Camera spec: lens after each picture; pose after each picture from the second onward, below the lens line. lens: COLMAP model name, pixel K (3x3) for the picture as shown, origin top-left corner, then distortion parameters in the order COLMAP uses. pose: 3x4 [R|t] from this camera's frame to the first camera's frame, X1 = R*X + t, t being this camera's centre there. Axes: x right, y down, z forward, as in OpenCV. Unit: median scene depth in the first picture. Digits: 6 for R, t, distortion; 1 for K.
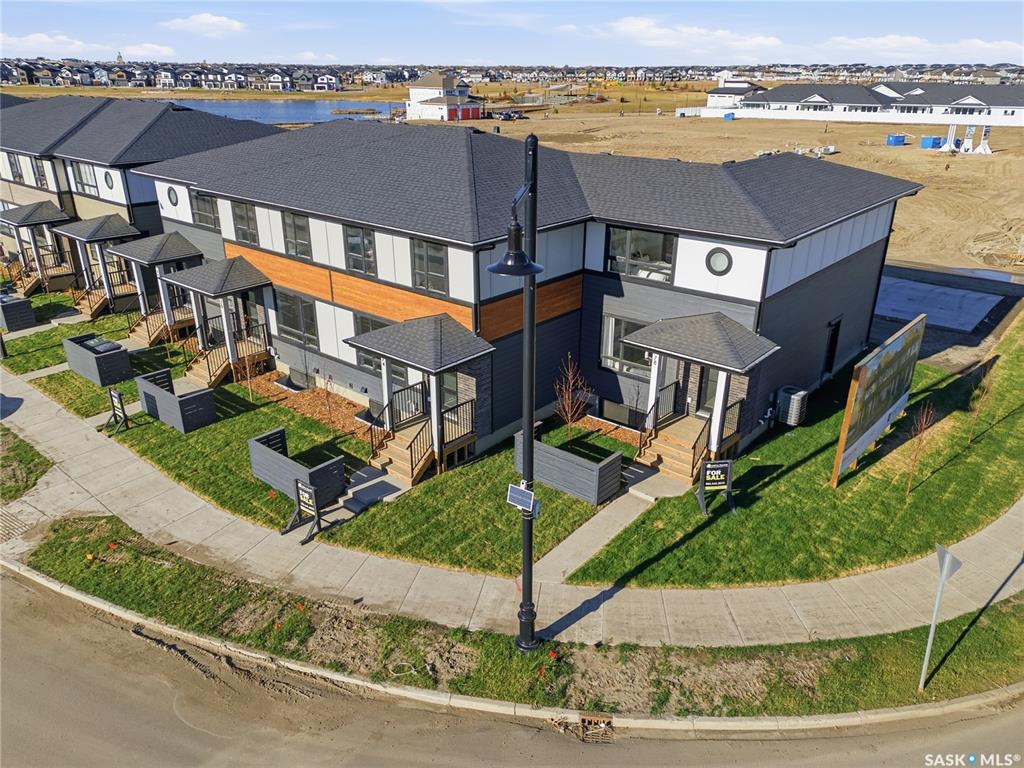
lens RADIAL K [[749.3, 0, 512.0], [0, 749.3, 384.0], [0, 0, 1]] dist [0.076803, -0.067522]
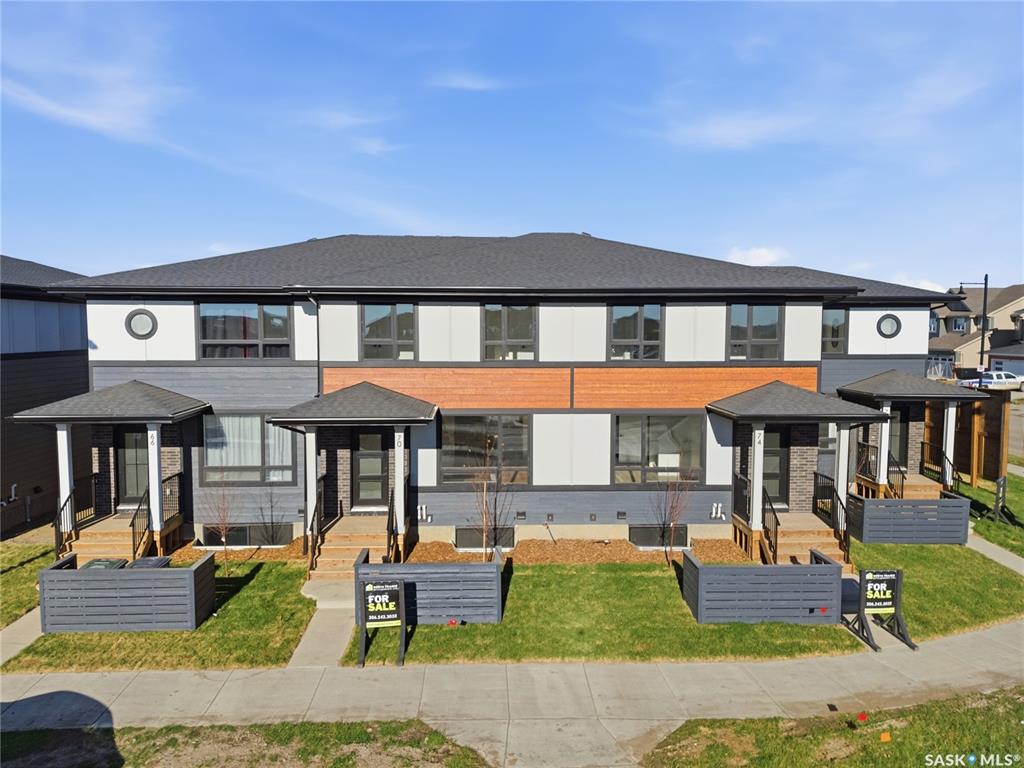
lens RADIAL K [[749.3, 0, 512.0], [0, 749.3, 384.0], [0, 0, 1]] dist [0.076803, -0.067522]
pose [[0.731643, -0.050581, 0.679809, -0.817071], [0.265461, 0.939663, -0.215786, 0.018663], [-0.627877, 0.338341, 0.700925, 0.487804]]
